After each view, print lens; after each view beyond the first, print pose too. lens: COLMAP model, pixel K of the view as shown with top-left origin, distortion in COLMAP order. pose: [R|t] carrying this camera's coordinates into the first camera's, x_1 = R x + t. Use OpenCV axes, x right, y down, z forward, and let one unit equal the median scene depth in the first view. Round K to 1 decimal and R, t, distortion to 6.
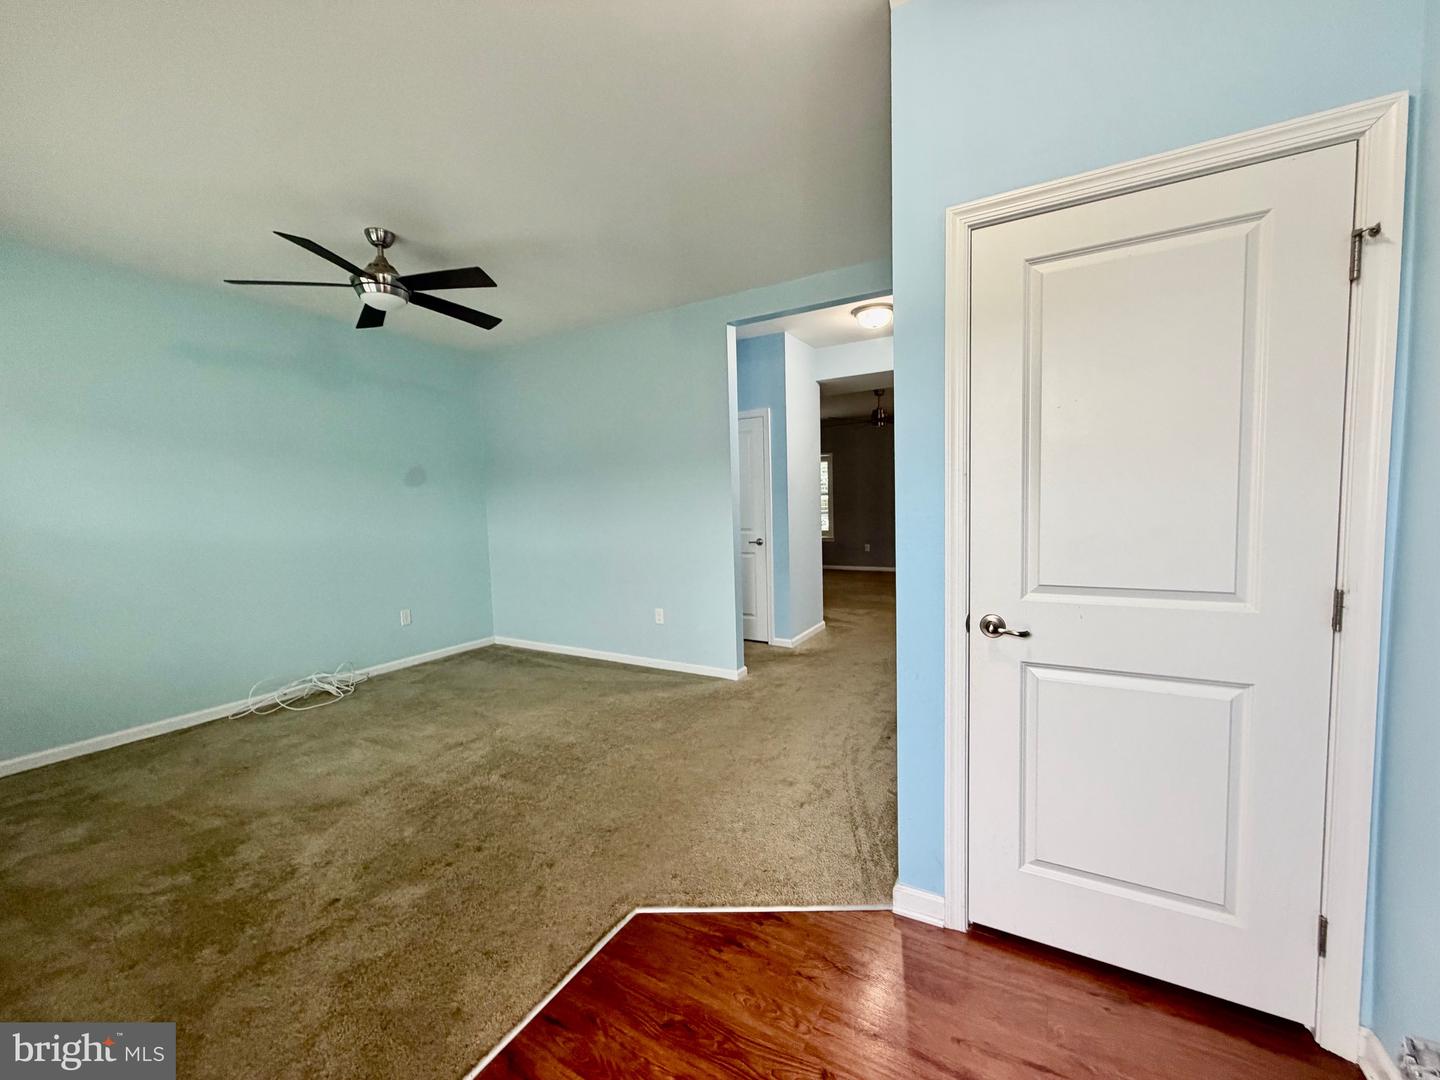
lens RADIAL K [[575.6, 0, 718.1], [0, 575.6, 543.1], [0, 0, 1]] dist [-0.000453, 0.000233]
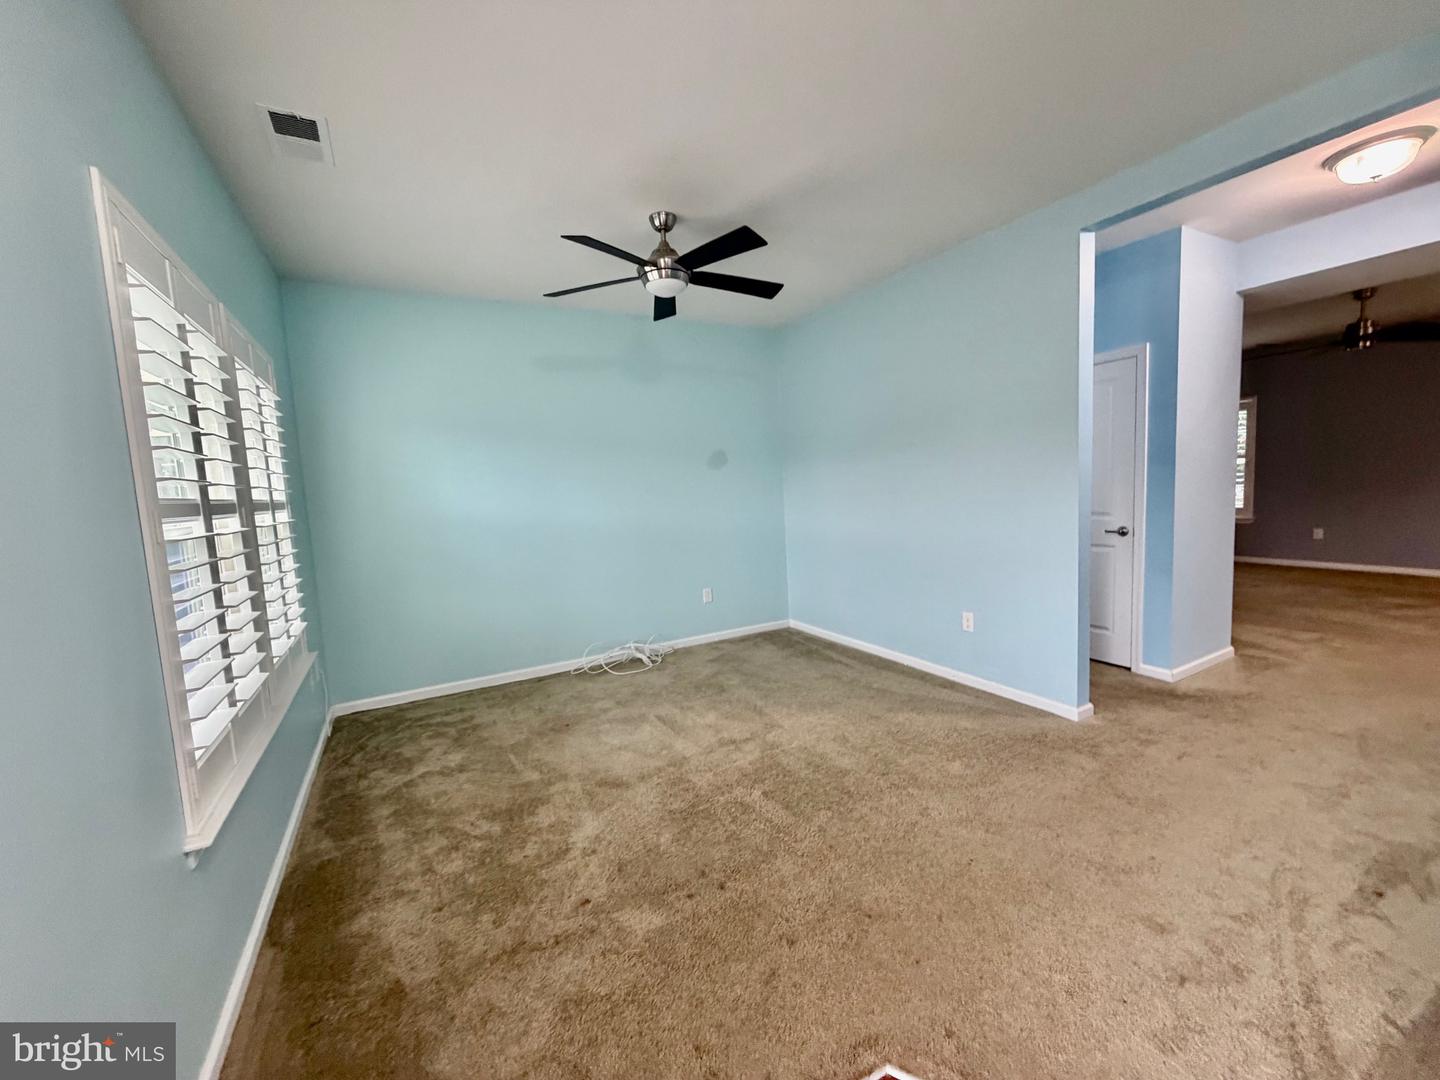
lens RADIAL K [[575.6, 0, 717.4], [0, 575.6, 540.3], [0, 0, 1]] dist [-0.000453, 0.000233]
pose [[0.854972, 0.034146, -0.517550, 0.017048], [-0.008941, 0.998653, 0.051117, -0.037721], [0.518598, -0.039076, 0.854125, 0.179823]]
